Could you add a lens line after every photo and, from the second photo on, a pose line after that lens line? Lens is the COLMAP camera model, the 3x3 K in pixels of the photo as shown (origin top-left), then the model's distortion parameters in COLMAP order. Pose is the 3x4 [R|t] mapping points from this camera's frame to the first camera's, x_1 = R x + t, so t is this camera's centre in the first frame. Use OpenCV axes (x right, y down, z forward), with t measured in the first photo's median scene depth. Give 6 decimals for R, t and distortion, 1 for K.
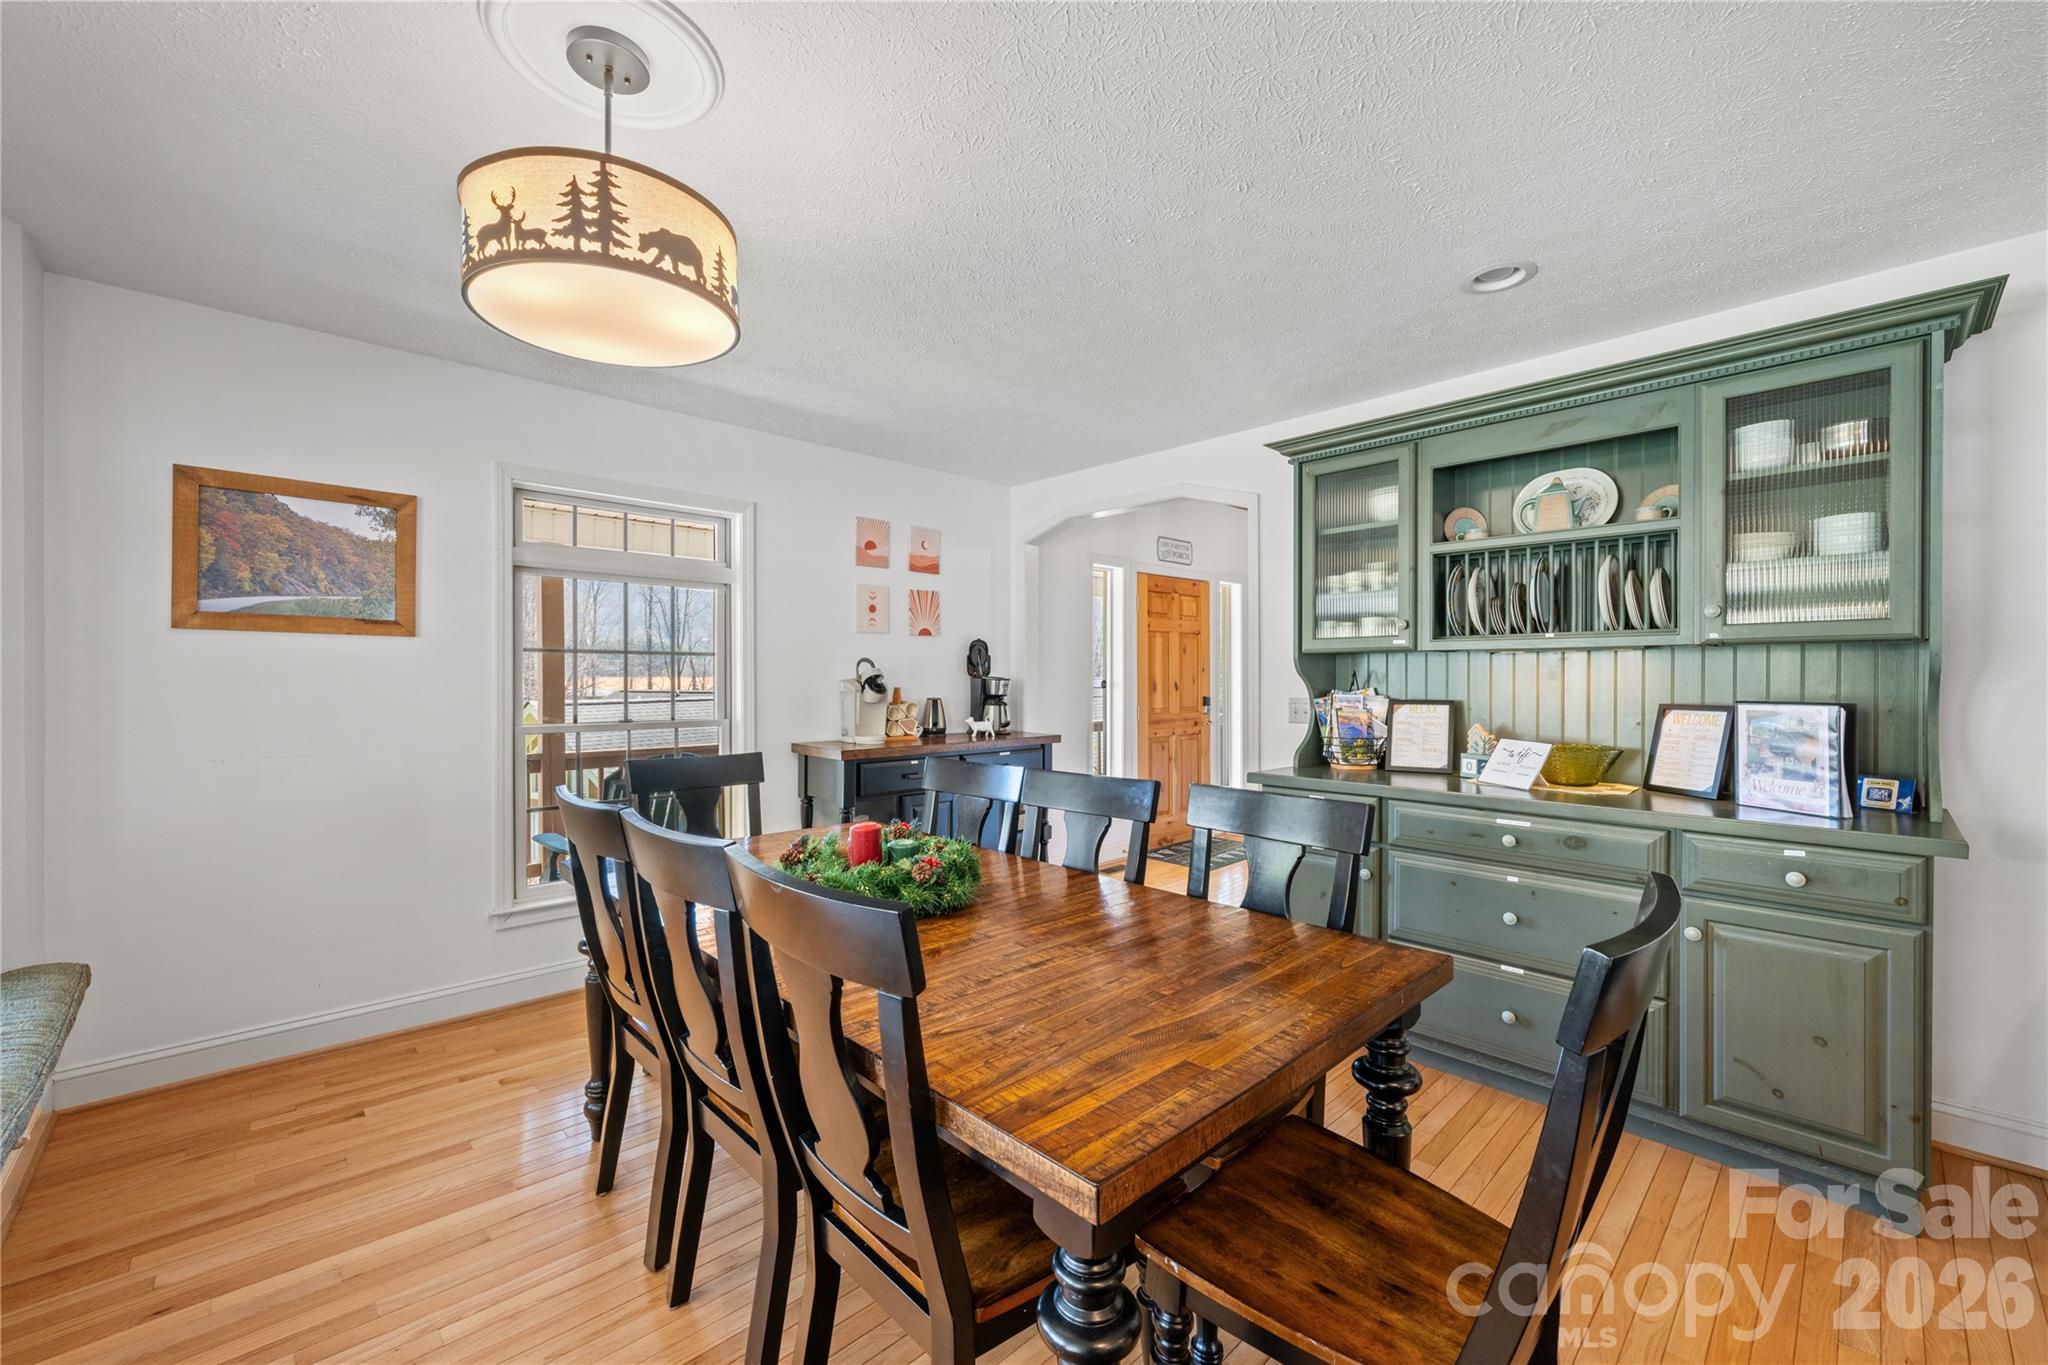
lens RADIAL K [[812.0, 0, 1026.0], [0, 812.0, 681.2], [0, 0, 1]] dist [-0.002589, 0.000933]
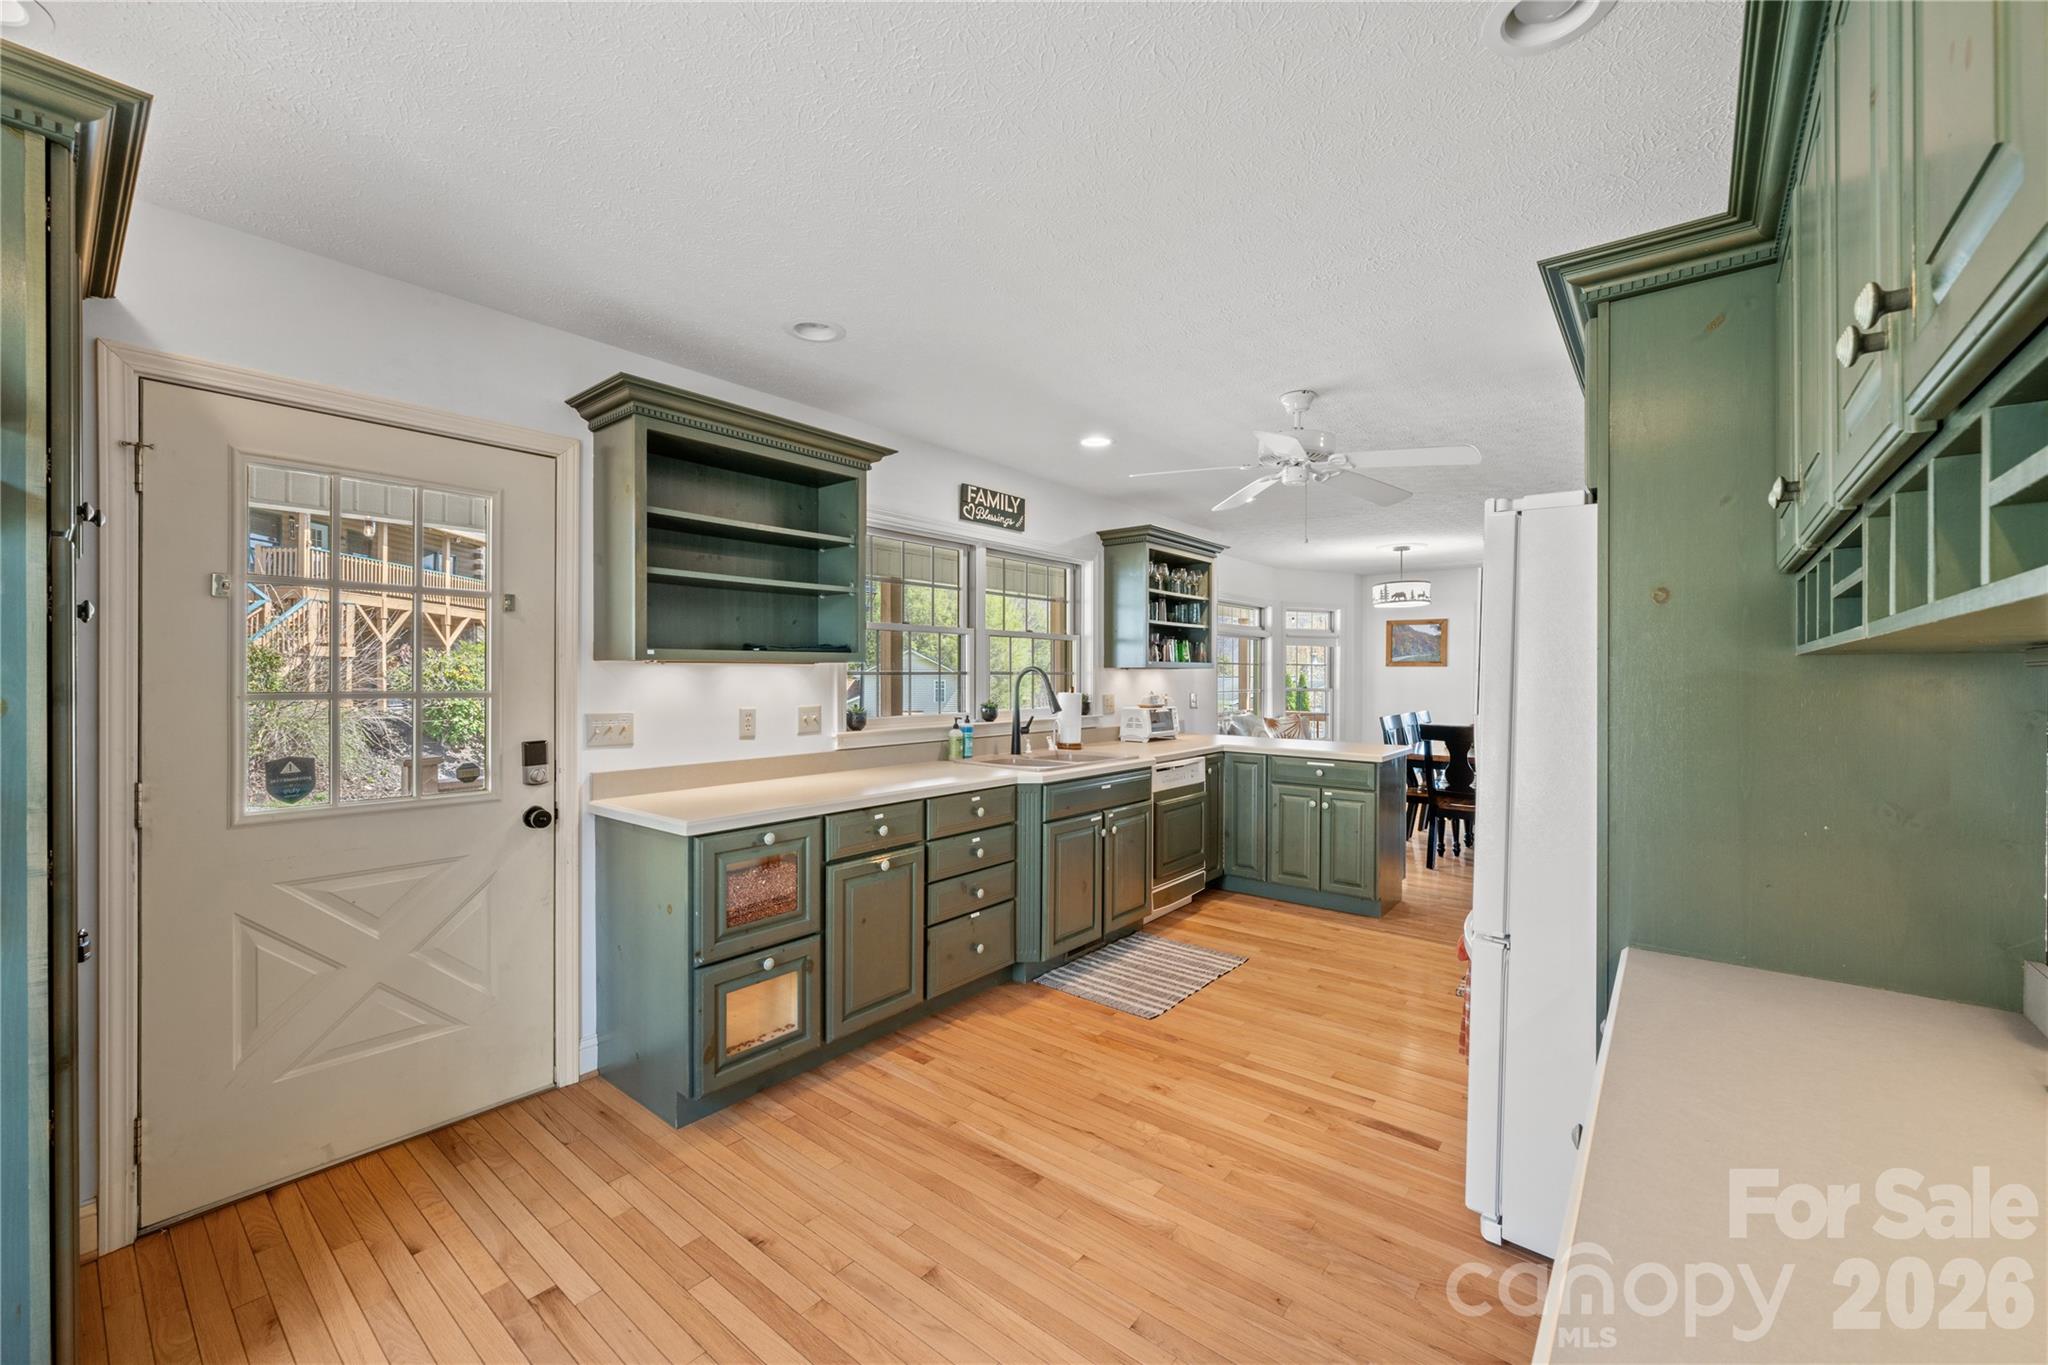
lens RADIAL K [[812.0, 0, 1033.1], [0, 812.0, 680.4], [0, 0, 1]] dist [-0.002589, 0.000933]
pose [[0.125224, 0.005698, -0.992112, 2.028397], [-0.004088, 0.999978, 0.005228, -0.012939], [0.992120, 0.003402, 0.125245, -0.879806]]
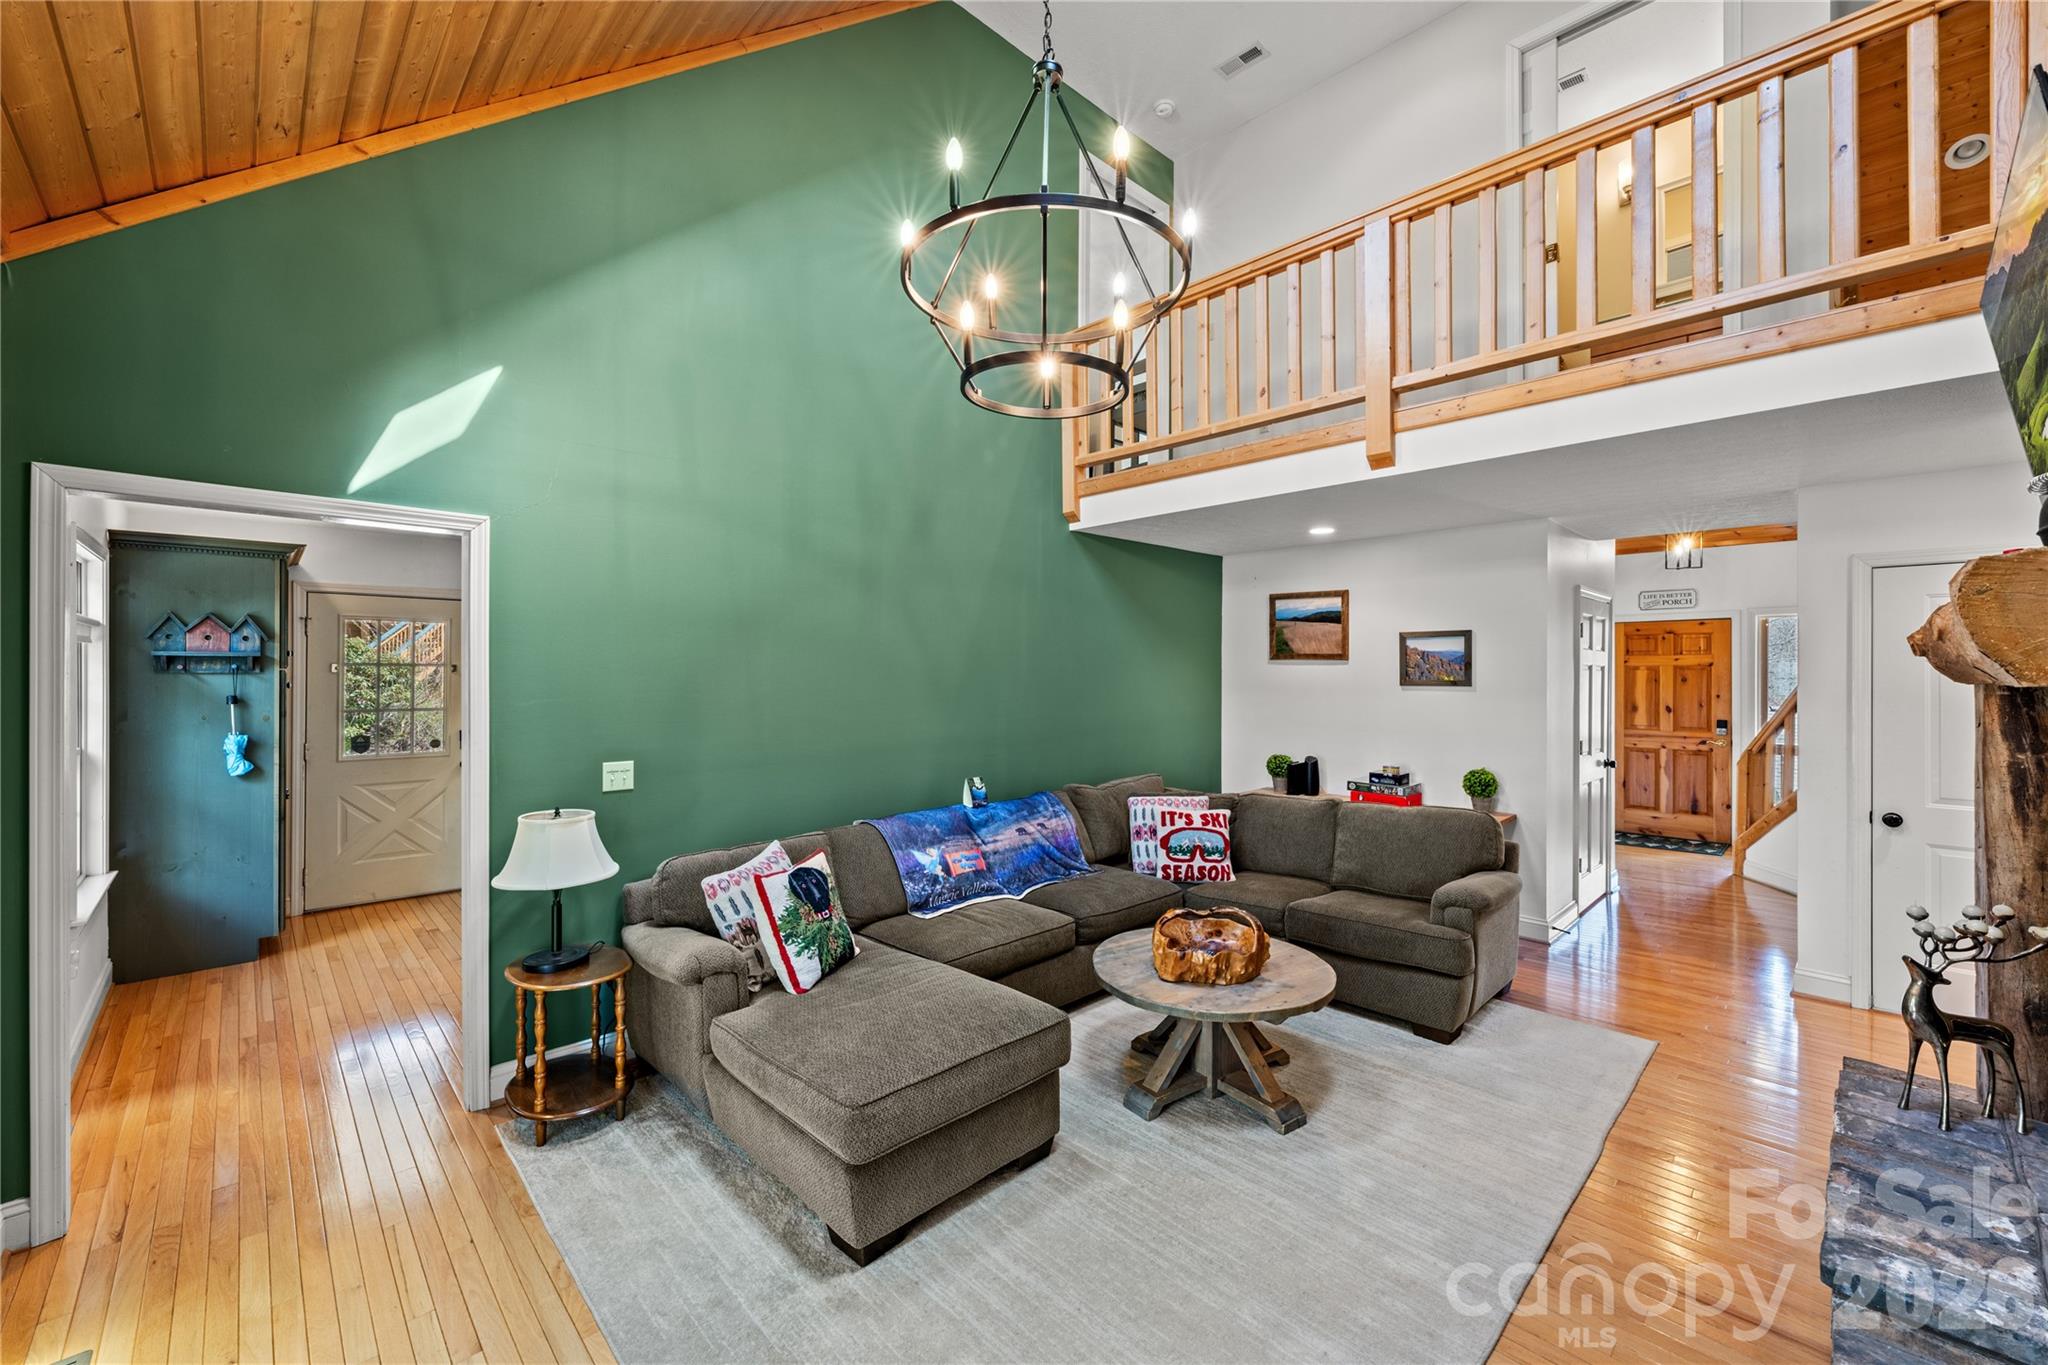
lens RADIAL K [[812.0, 0, 1020.8], [0, 812.0, 679.2], [0, 0, 1]] dist [-0.002589, 0.000933]
pose [[-0.000714, 0.000446, -1.000000, 3.048607], [-0.006131, 0.999981, 0.000451, -0.072424], [0.999981, 0.006132, -0.000712, 0.039365]]
